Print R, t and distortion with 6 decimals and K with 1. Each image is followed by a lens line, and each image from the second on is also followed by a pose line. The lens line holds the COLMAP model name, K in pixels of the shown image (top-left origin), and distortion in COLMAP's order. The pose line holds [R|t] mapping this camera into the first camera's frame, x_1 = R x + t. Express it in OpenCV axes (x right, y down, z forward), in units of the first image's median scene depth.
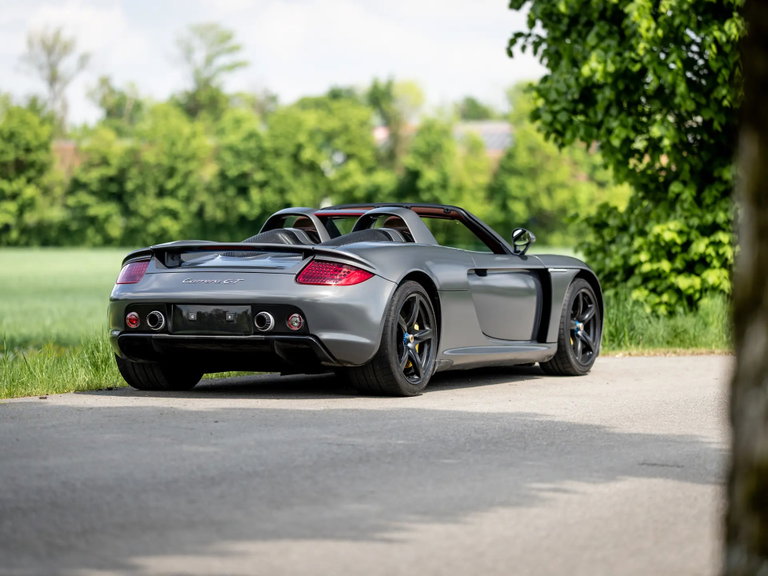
lens RADIAL K [[2925.7, 0, 384.0], [0, 2925.7, 288.0], [0, 0, 1]] dist [-0.059282, -0.641633]
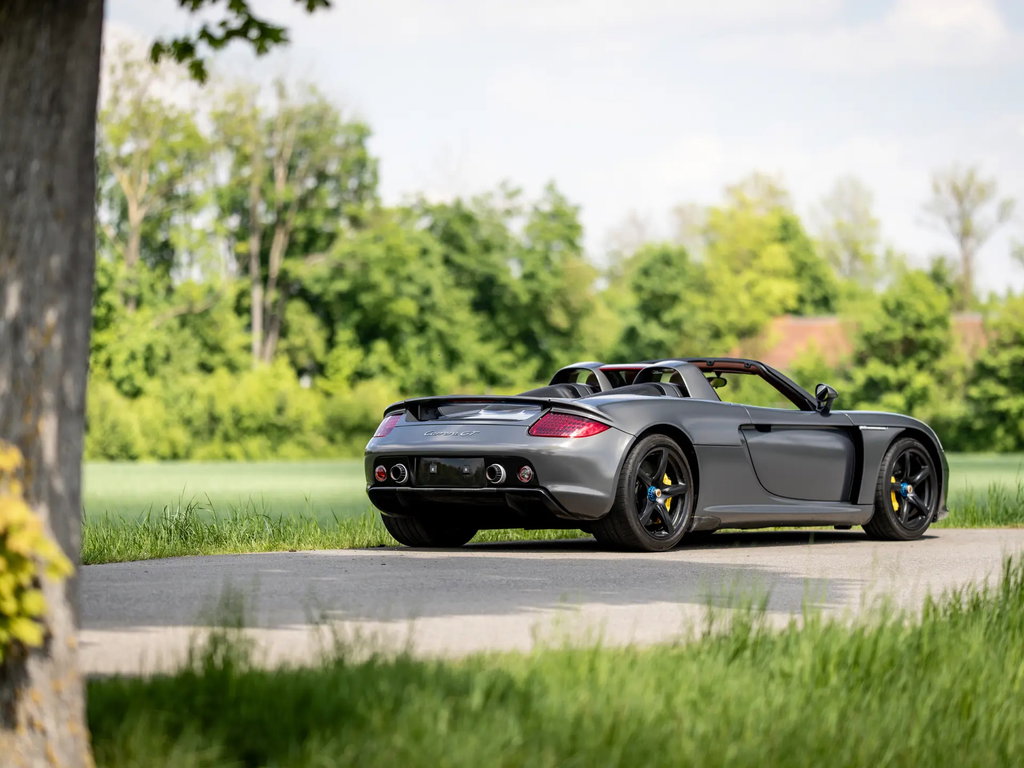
lens RADIAL K [[3900.9, 0, 512.0], [0, 3900.9, 384.0], [0, 0, 1]] dist [-0.059282, -0.641633]
pose [[0.969682, -0.003667, -0.244343, 0.255830], [-0.004417, 0.999461, -0.032531, 0.021364], [0.244330, 0.032624, 0.969143, -0.252895]]
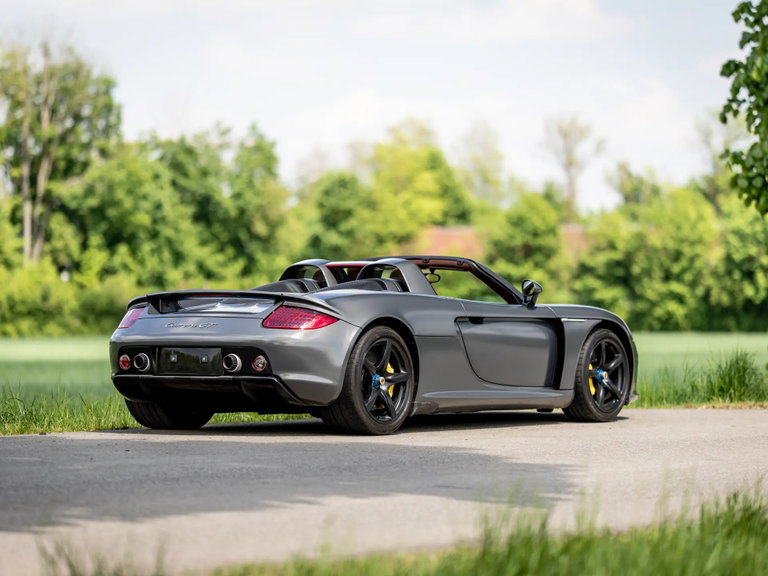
lens RADIAL K [[2925.7, 0, 384.0], [0, 2925.7, 288.0], [0, 0, 1]] dist [-0.059282, -0.641633]
pose [[0.981756, -0.000828, -0.190143, 0.192370], [-0.004862, 0.999554, -0.029458, 0.013590], [0.190082, 0.029845, 0.981314, -0.035495]]
